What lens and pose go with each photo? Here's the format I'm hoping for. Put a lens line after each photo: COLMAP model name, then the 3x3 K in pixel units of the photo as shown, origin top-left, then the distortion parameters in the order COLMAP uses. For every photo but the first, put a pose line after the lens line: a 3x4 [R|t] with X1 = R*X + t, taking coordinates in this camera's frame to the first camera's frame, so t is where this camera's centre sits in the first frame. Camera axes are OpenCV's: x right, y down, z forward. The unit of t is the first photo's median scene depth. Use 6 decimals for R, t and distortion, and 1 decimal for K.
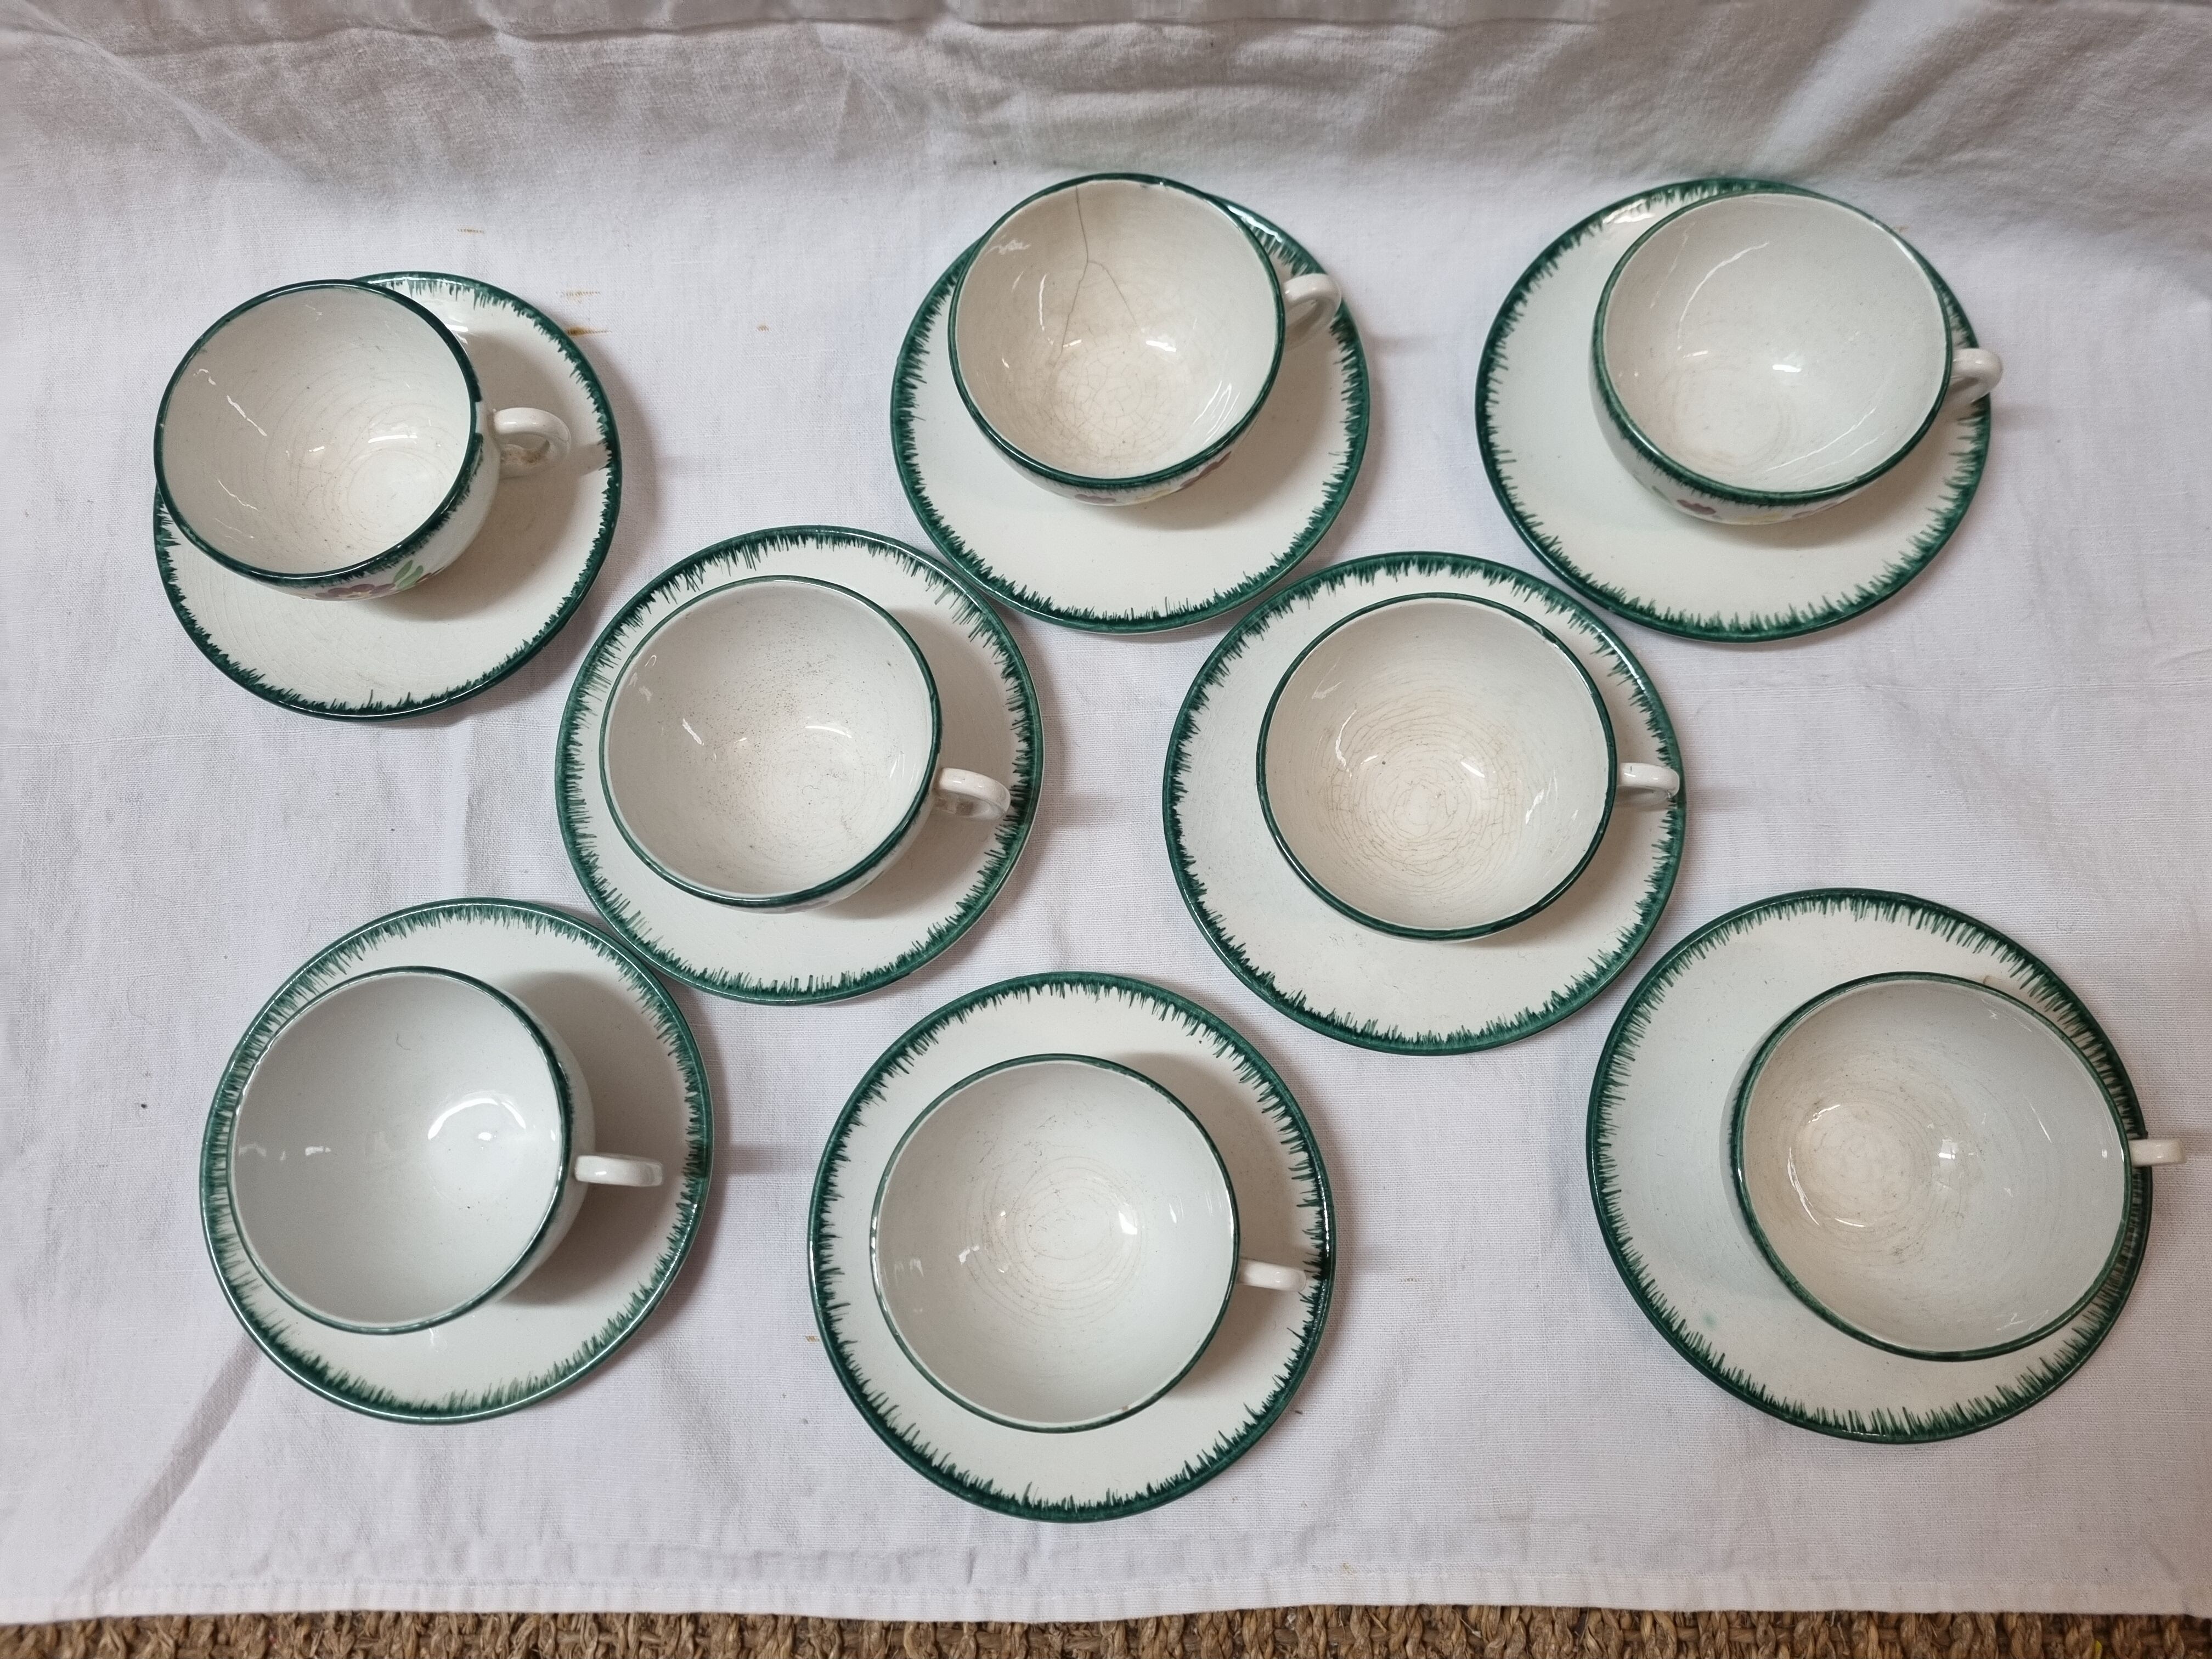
lens RADIAL K [[1705.4, 0, 1106.0], [0, 1705.4, 829.5], [0, 0, 1]] dist [0.057369, -0.039930]
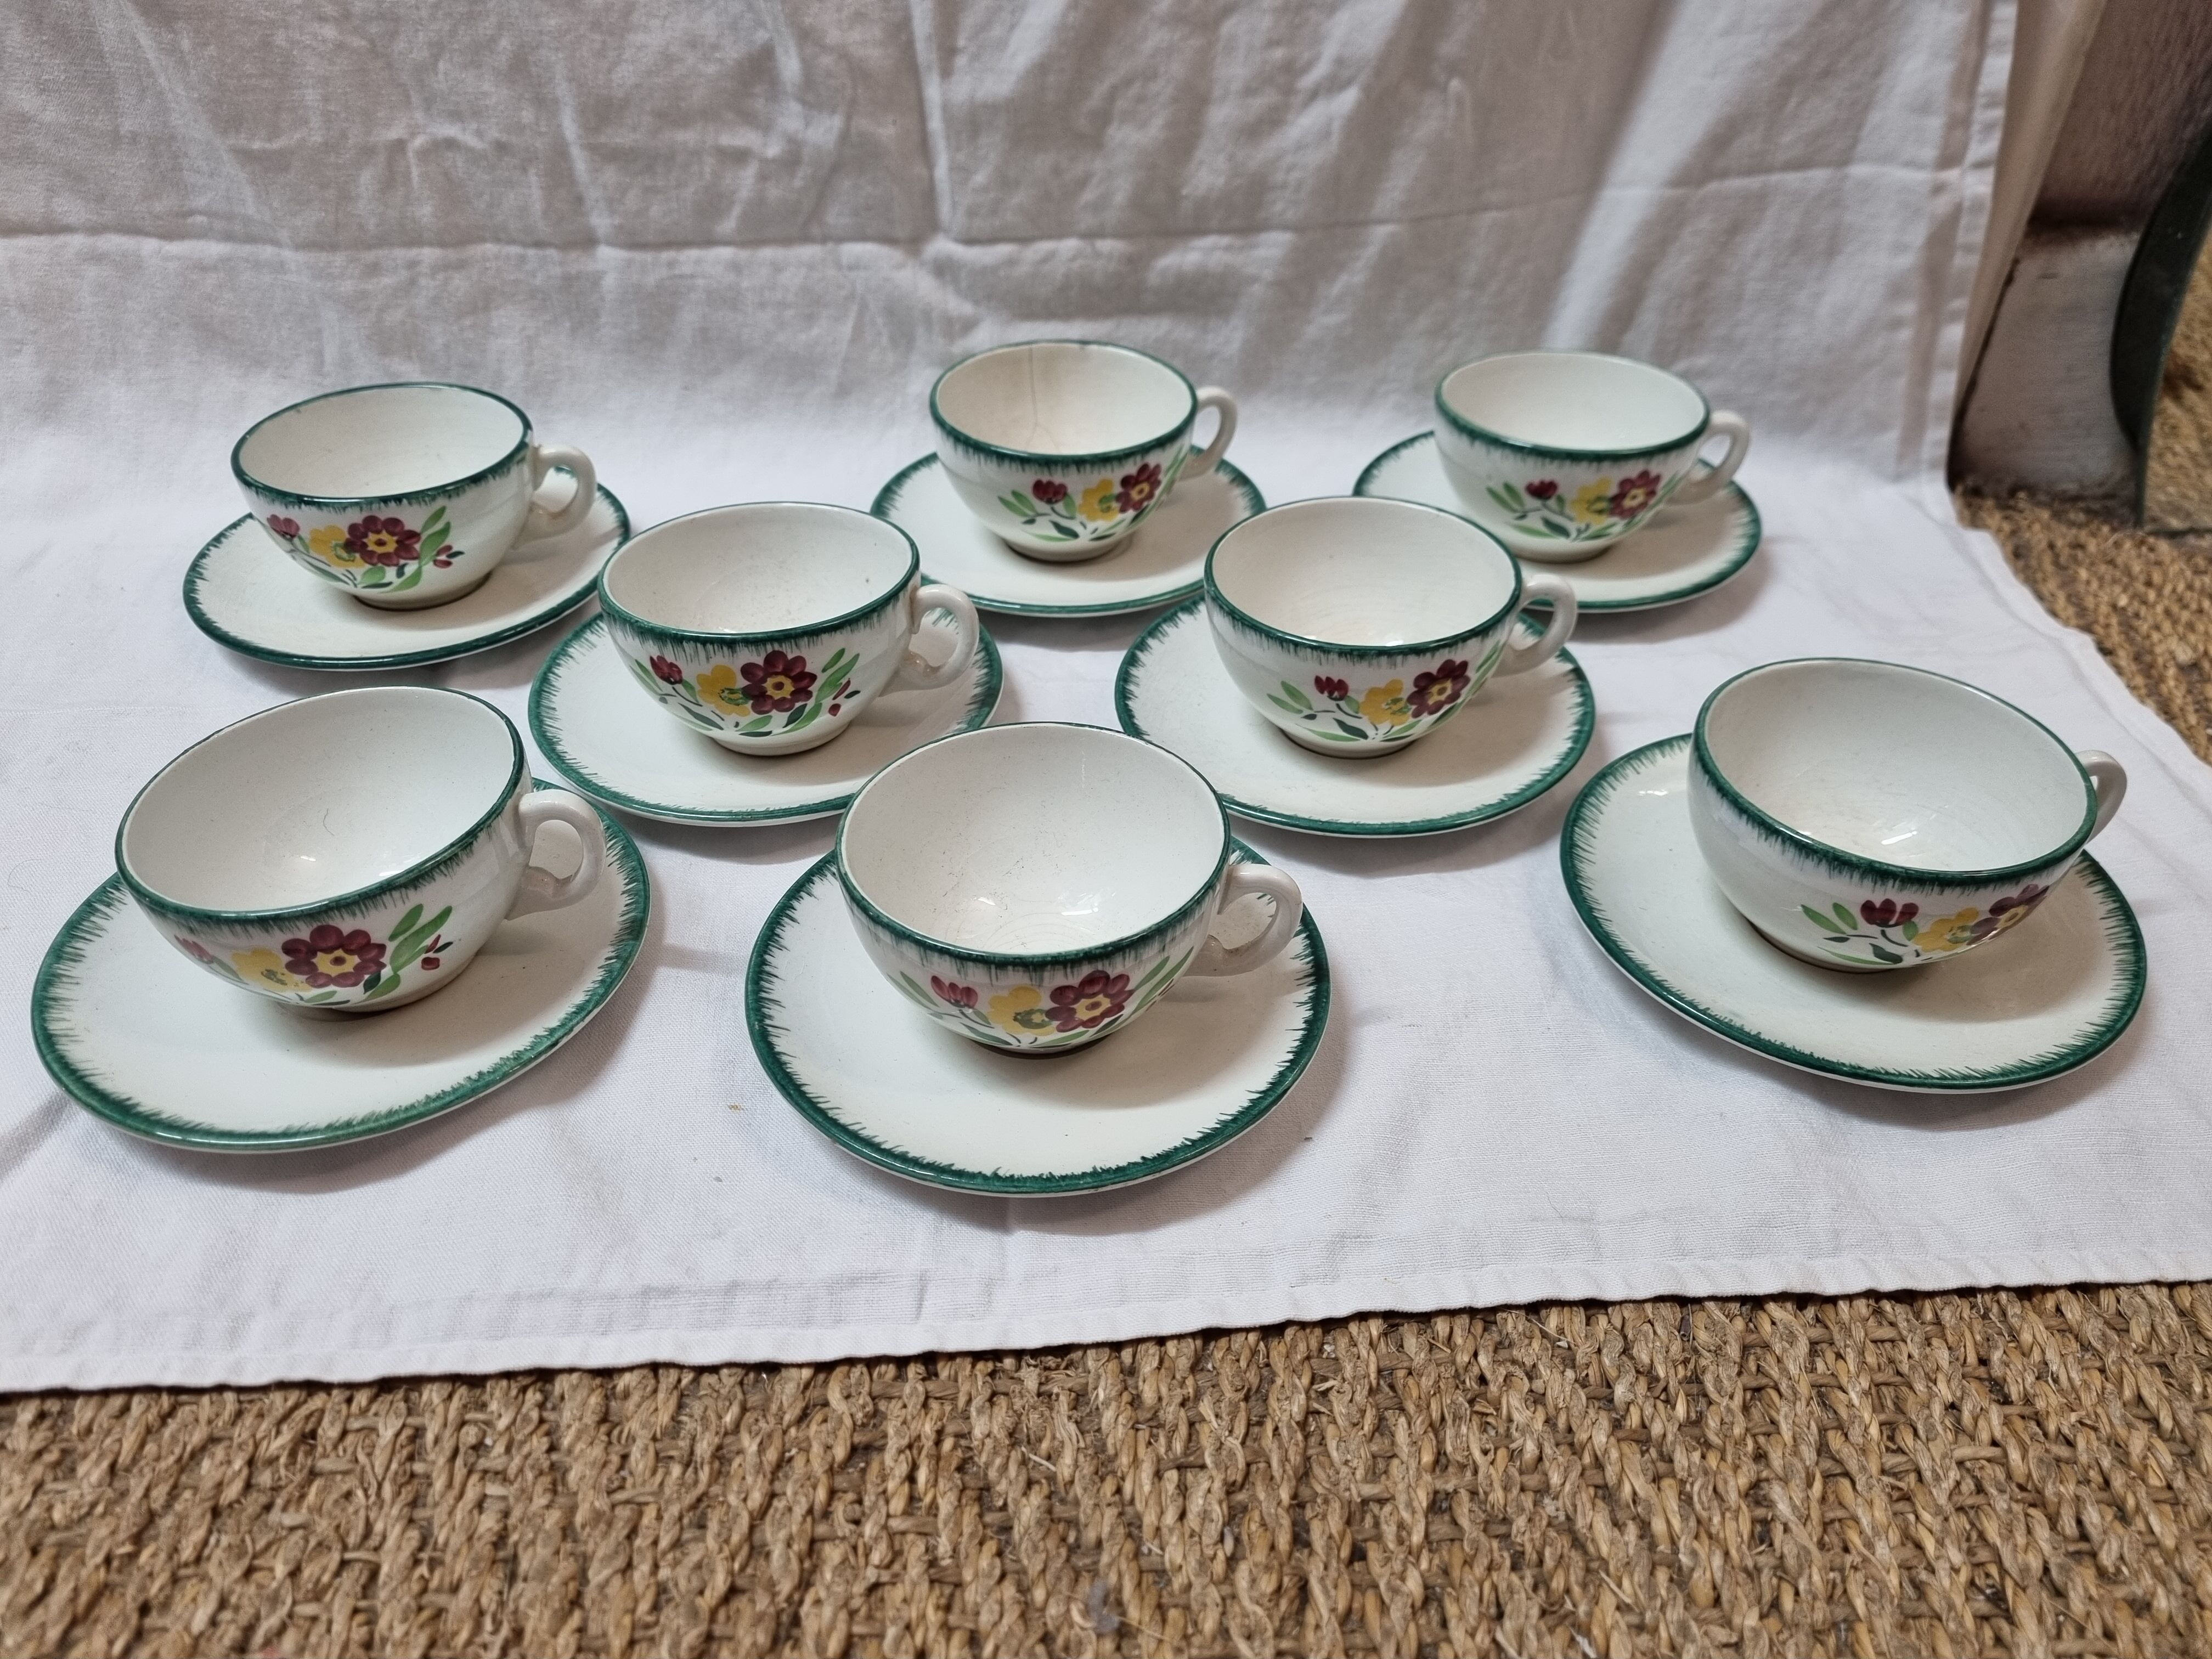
lens RADIAL K [[1696.7, 0, 1106.0], [0, 1696.7, 829.5], [0, 0, 1]] dist [0.035957, 0.000275]
pose [[0.995980, 0.022114, 0.086799, -0.065540], [0.039797, 0.758896, -0.649995, 0.765001], [-0.080245, 0.650837, 0.754965, 0.262544]]
